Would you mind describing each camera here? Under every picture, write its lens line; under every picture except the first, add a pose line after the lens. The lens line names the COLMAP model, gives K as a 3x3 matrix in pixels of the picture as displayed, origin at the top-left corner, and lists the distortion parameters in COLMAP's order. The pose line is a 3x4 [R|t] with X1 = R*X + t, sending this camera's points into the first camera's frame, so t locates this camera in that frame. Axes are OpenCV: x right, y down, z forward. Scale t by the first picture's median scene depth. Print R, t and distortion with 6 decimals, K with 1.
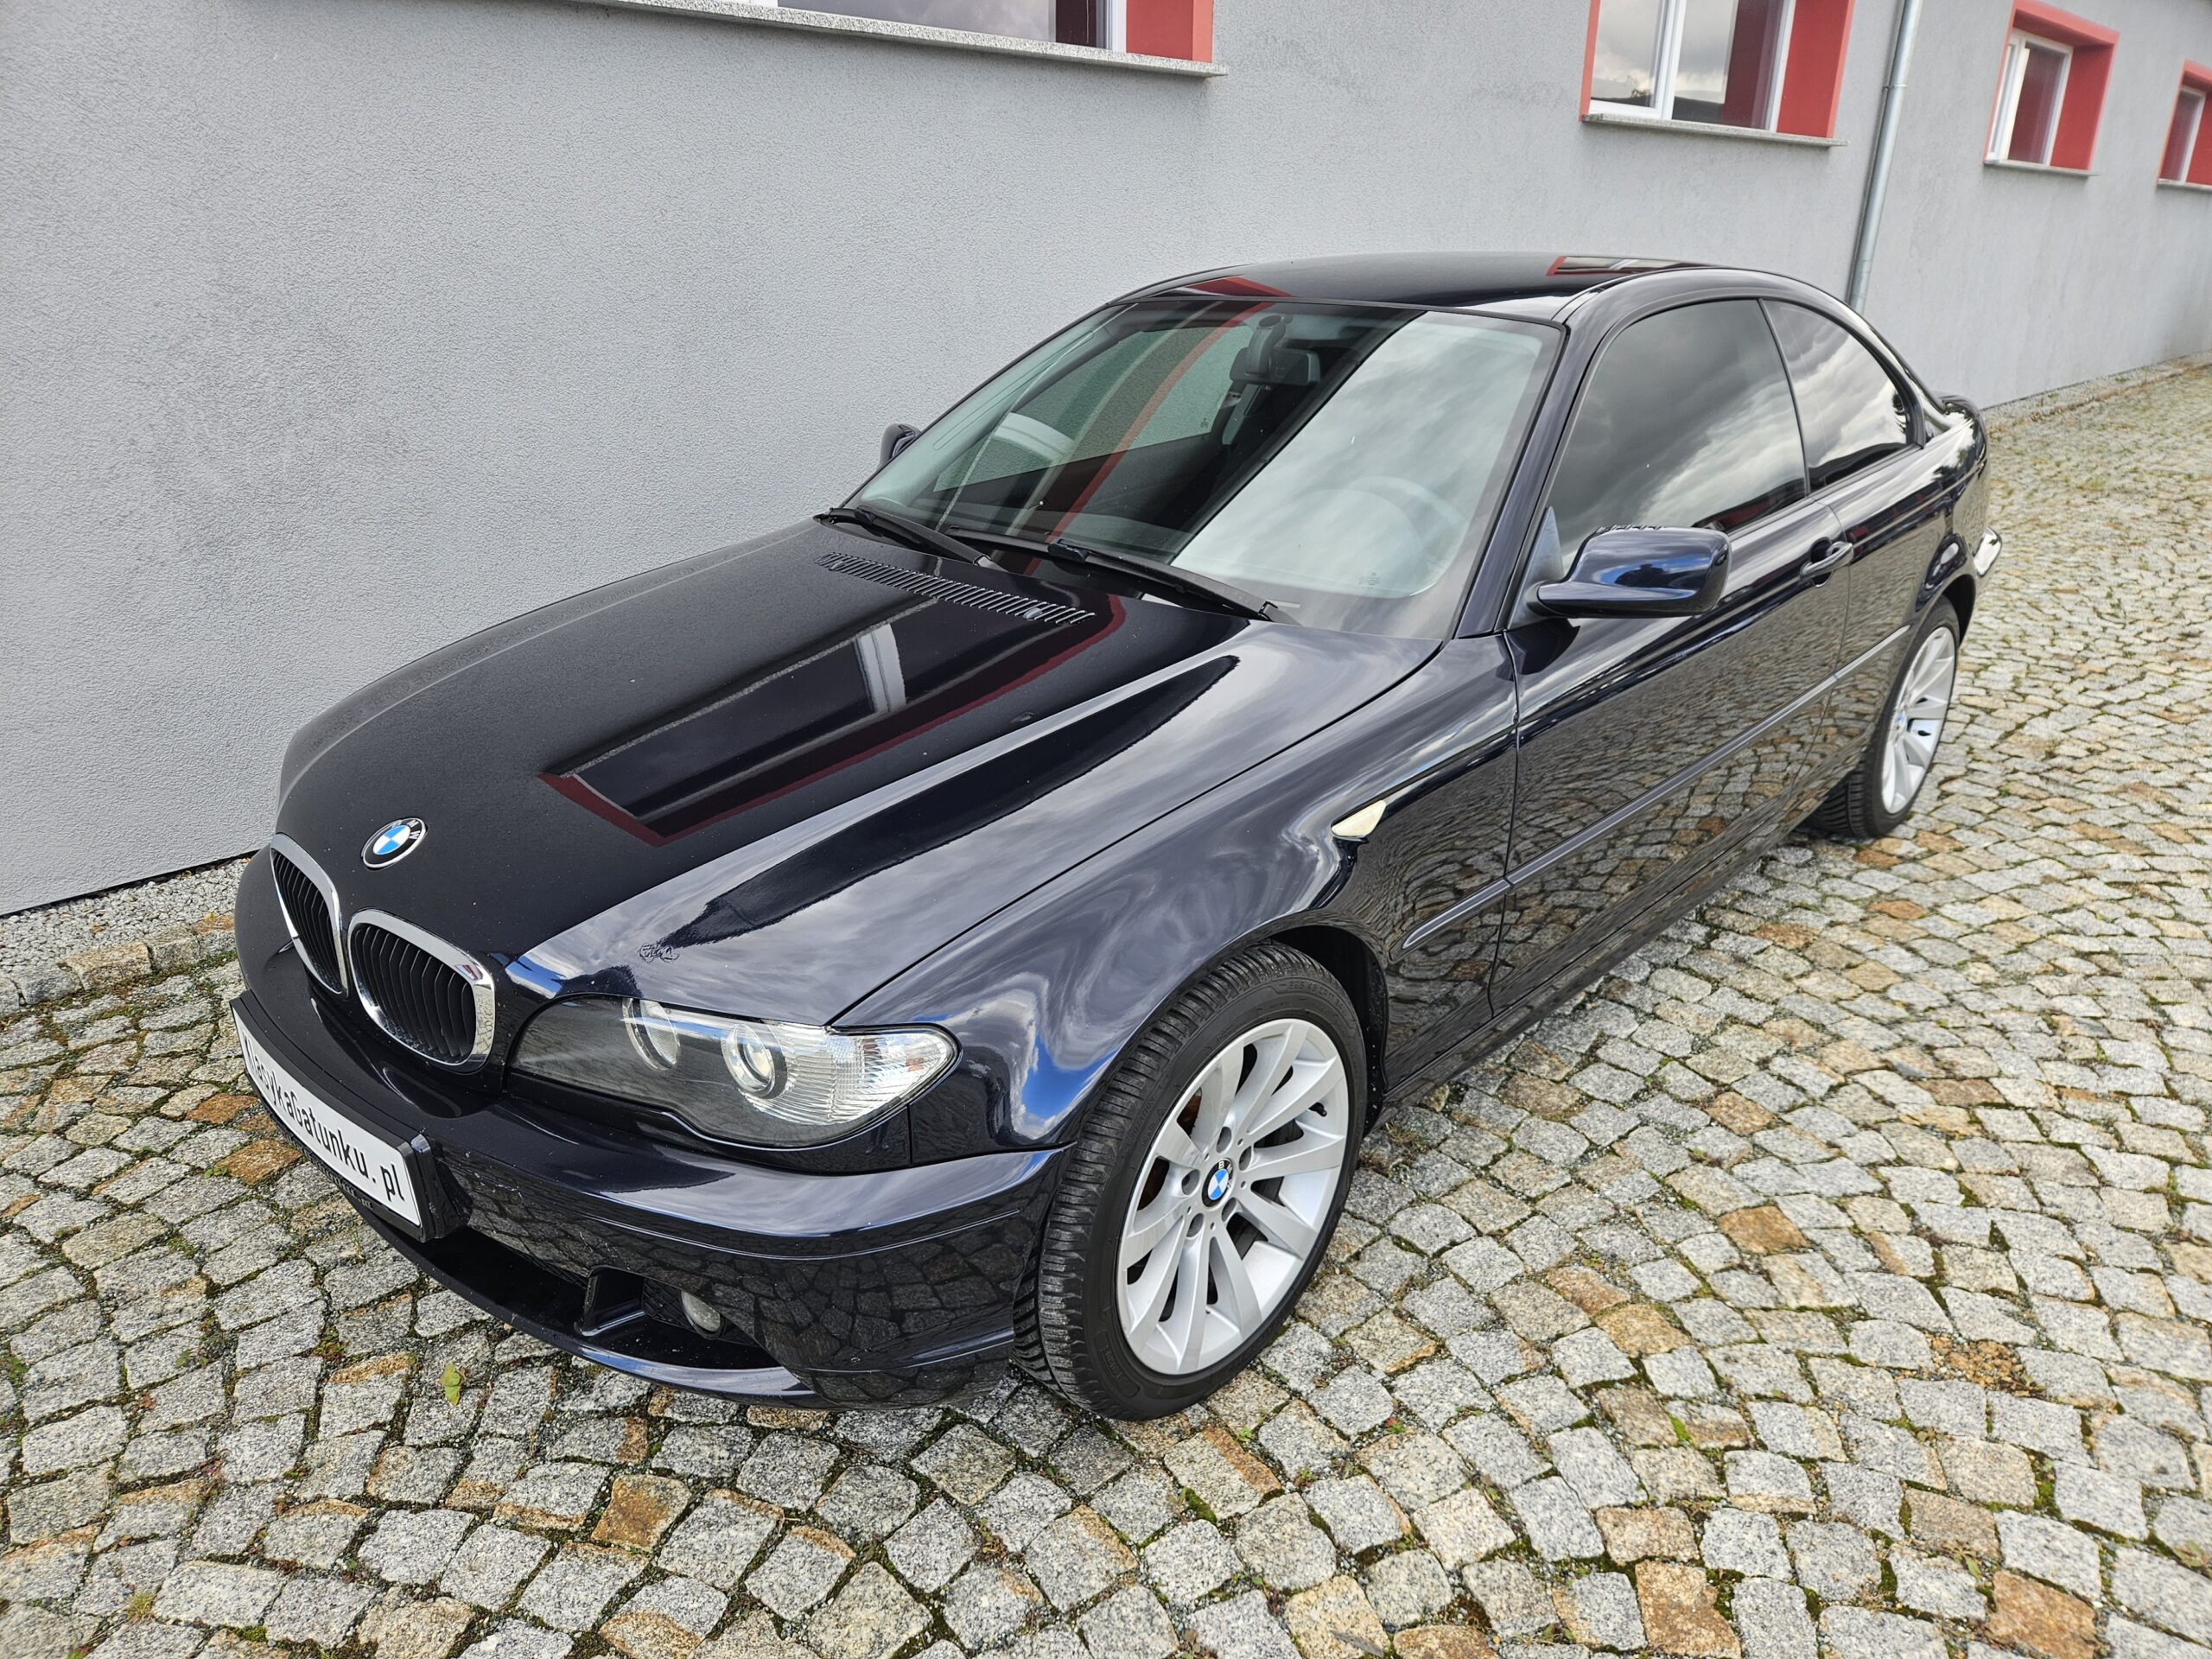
lens RADIAL K [[1510.9, 0, 1106.0], [0, 1510.9, 829.5], [0, 0, 1]] dist [0.070007, -0.067917]
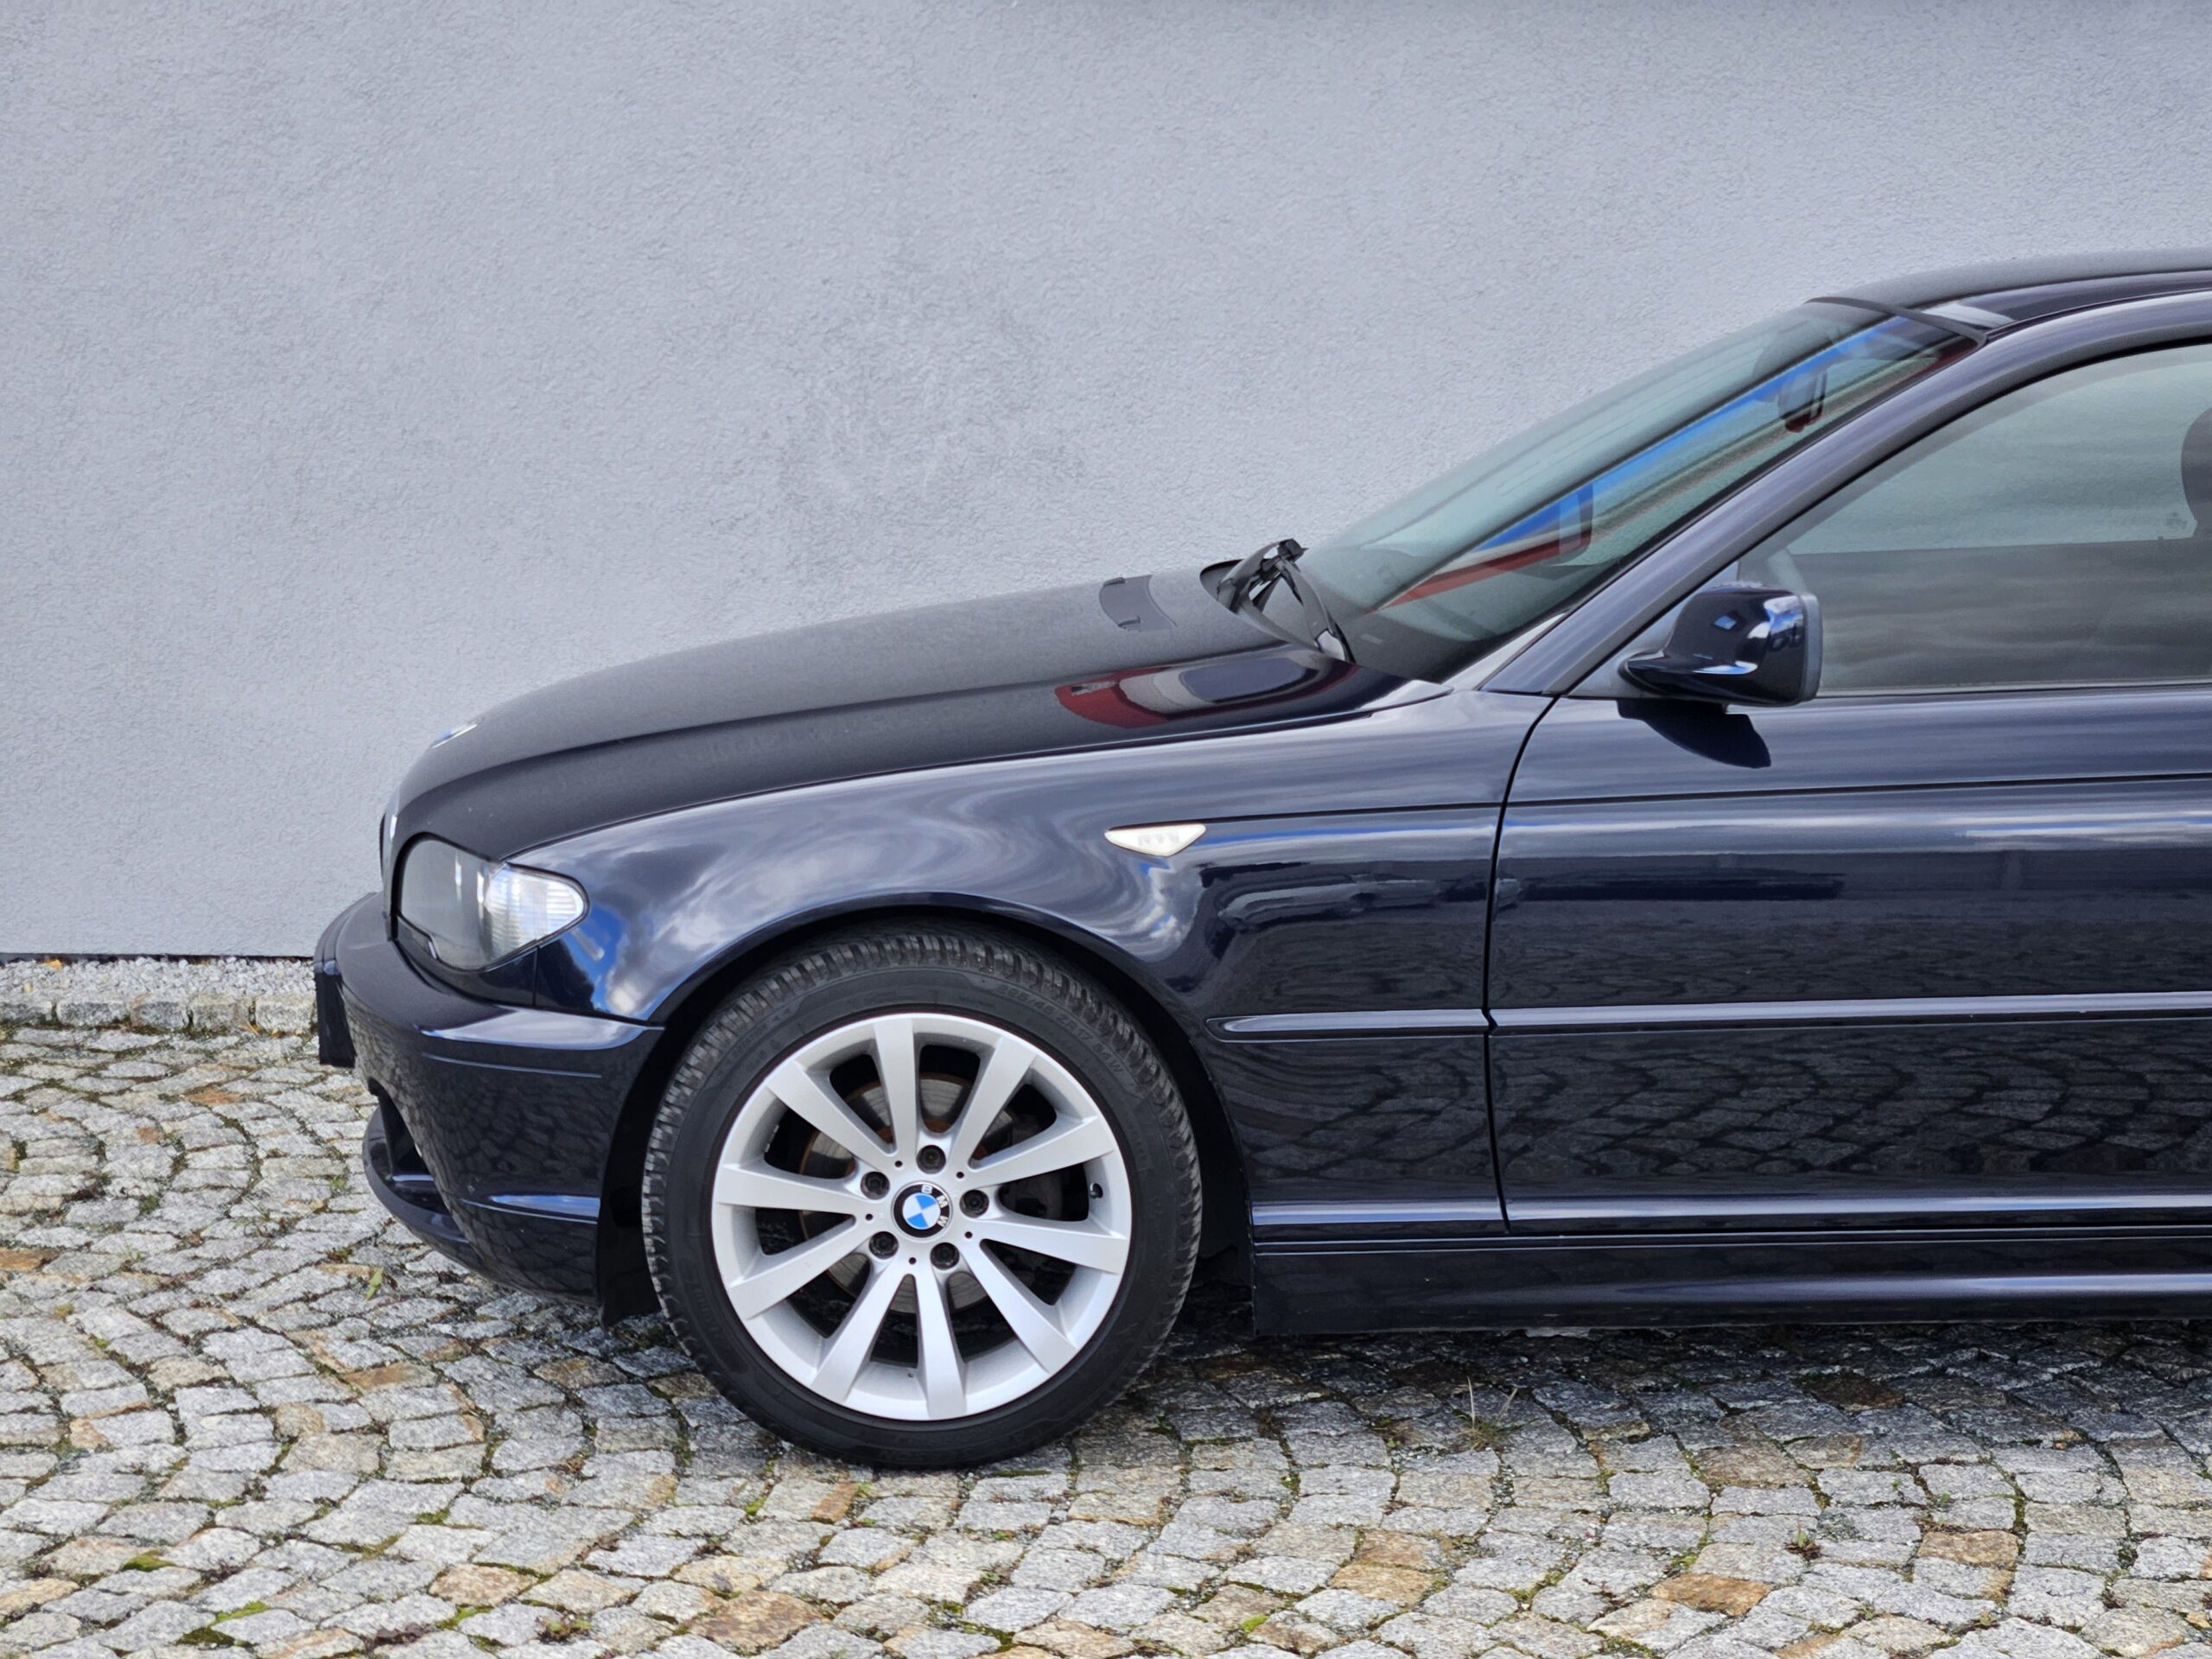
lens RADIAL K [[4264.2, 0, 1100.5], [0, 4264.2, 821.9], [0, 0, 1]] dist [-0.278726, 3.778065]
pose [[0.703509, 0.112651, -0.701702, 1.145108], [-0.270101, 0.955650, -0.117378, 0.172453], [0.657359, 0.272107, 0.702735, -0.450861]]
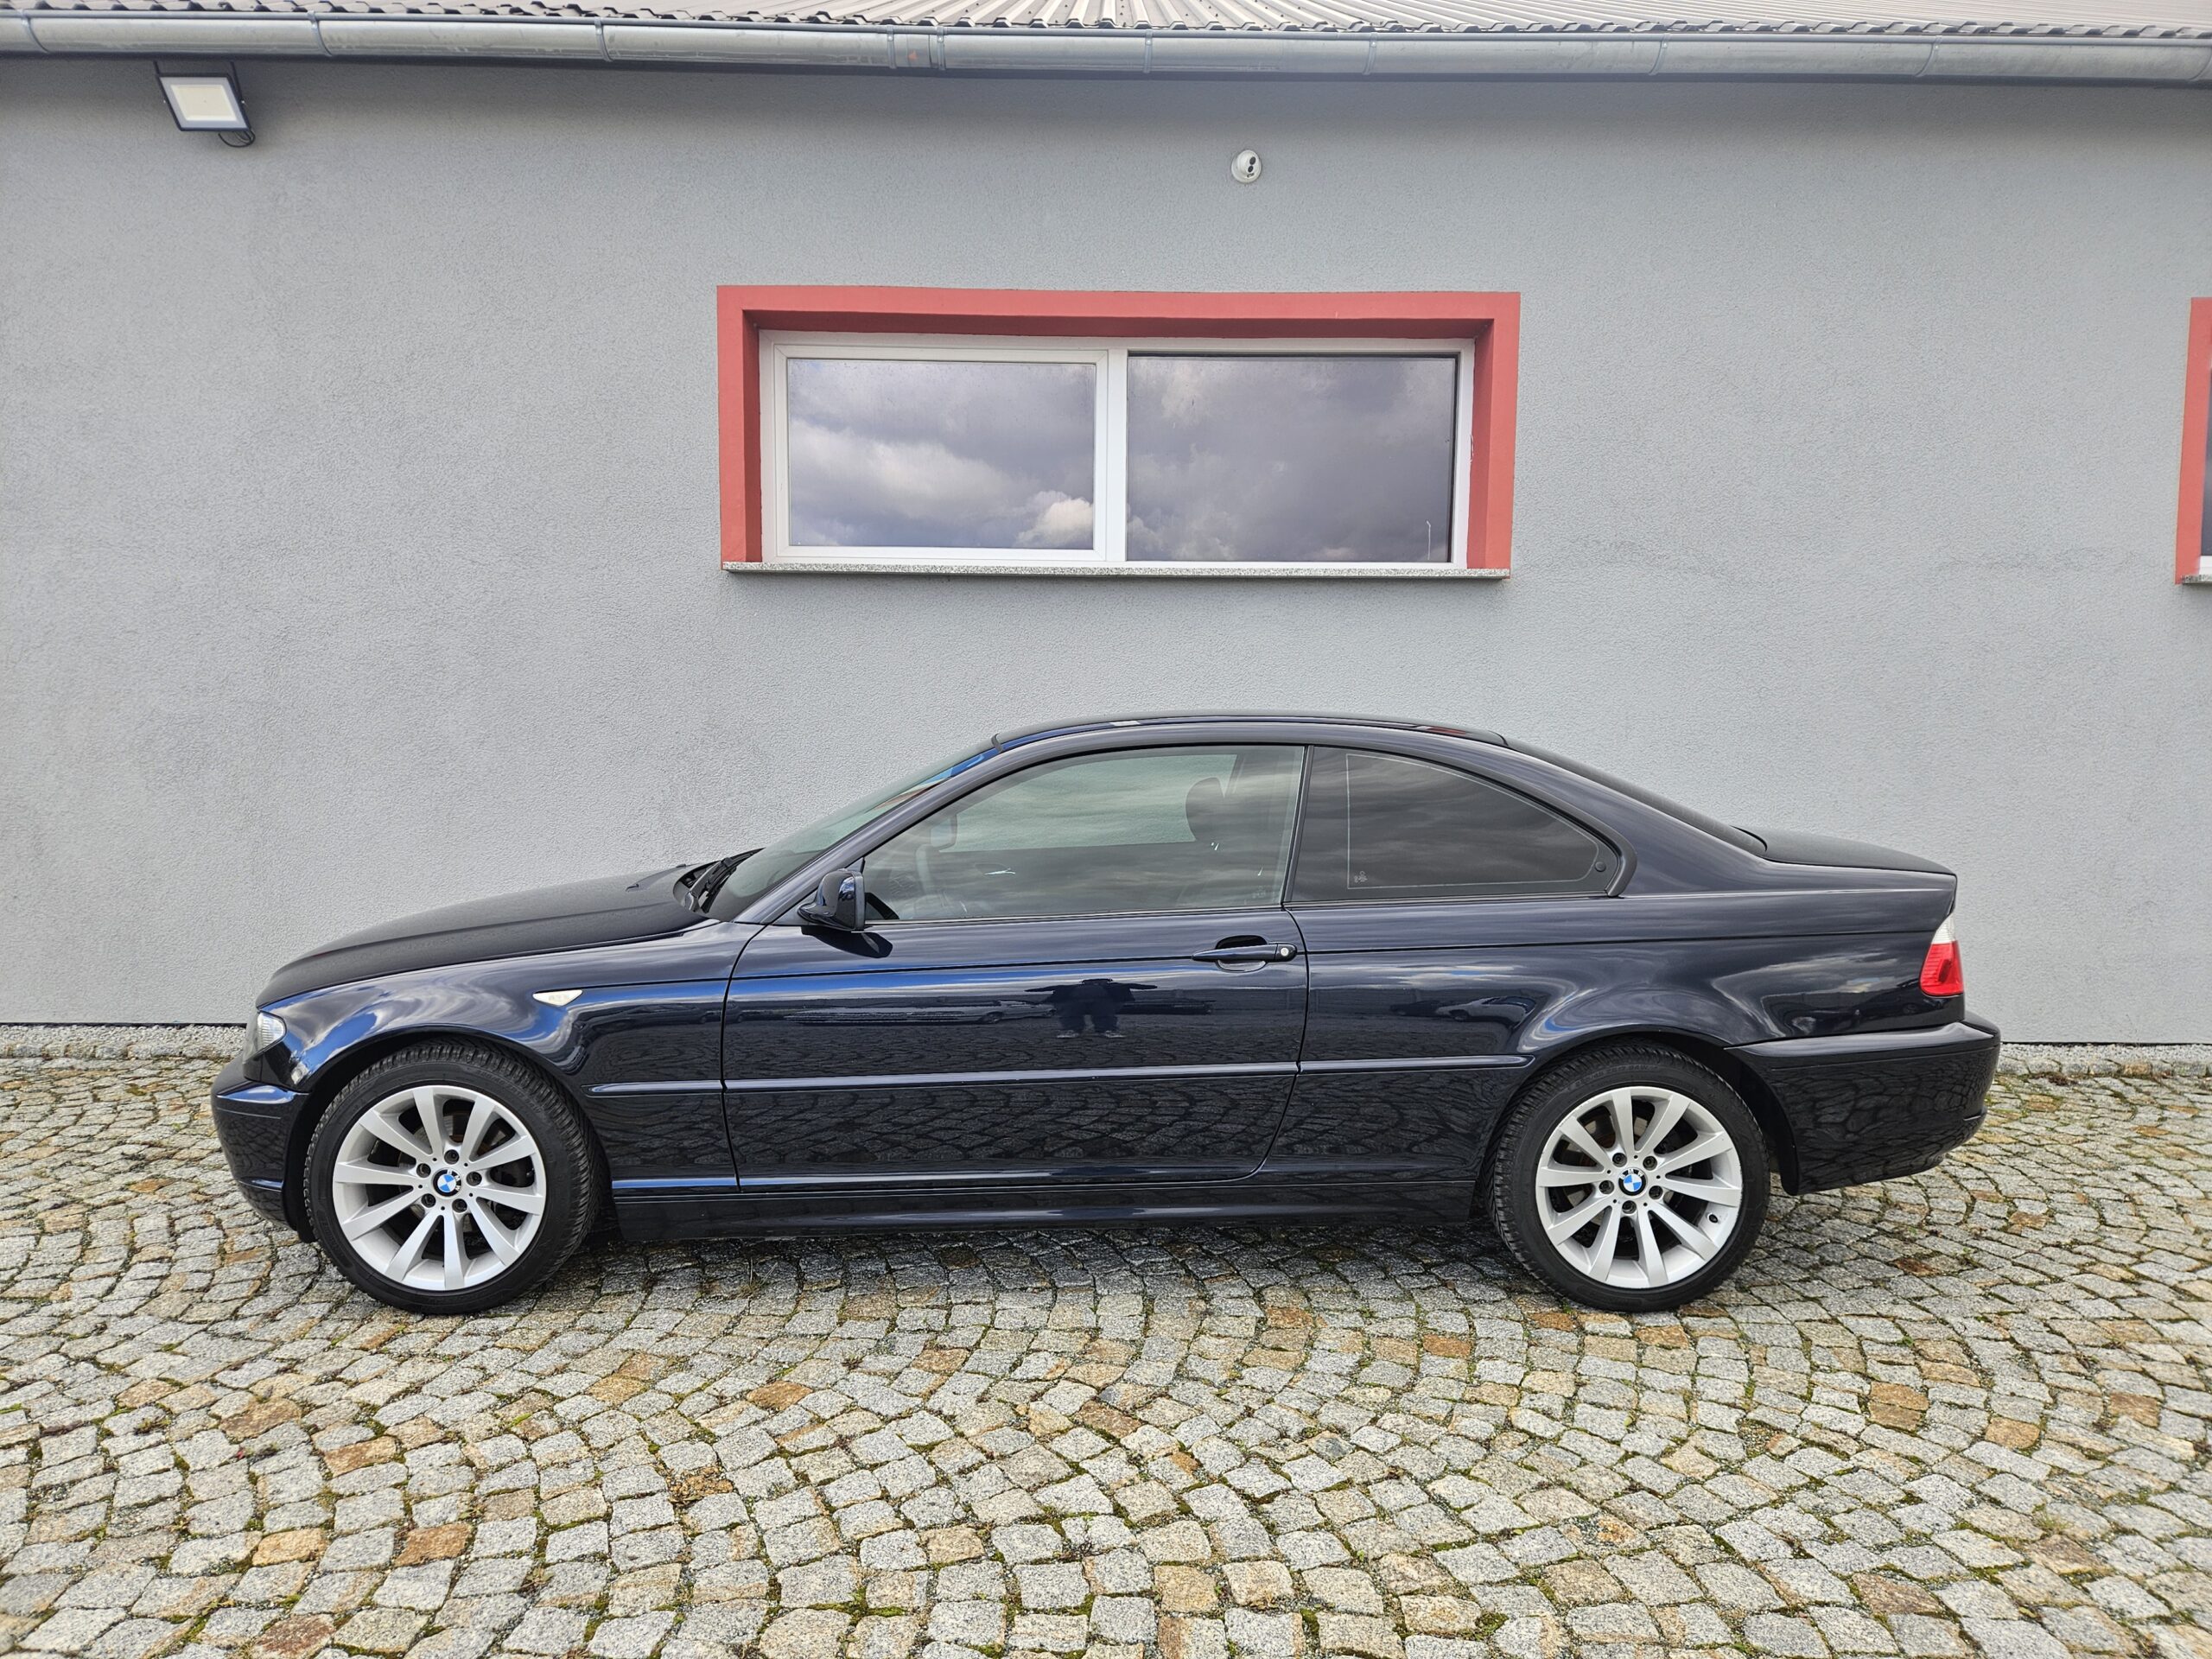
lens RADIAL K [[1494.4, 0, 1100.0], [0, 1494.4, 821.2], [0, 0, 1]] dist [0.073015, -0.069997]
pose [[0.685063, 0.057191, -0.726236, 1.149210], [-0.269644, 0.946014, -0.179859, -0.033752], [0.676743, 0.319040, 0.663500, 0.126059]]
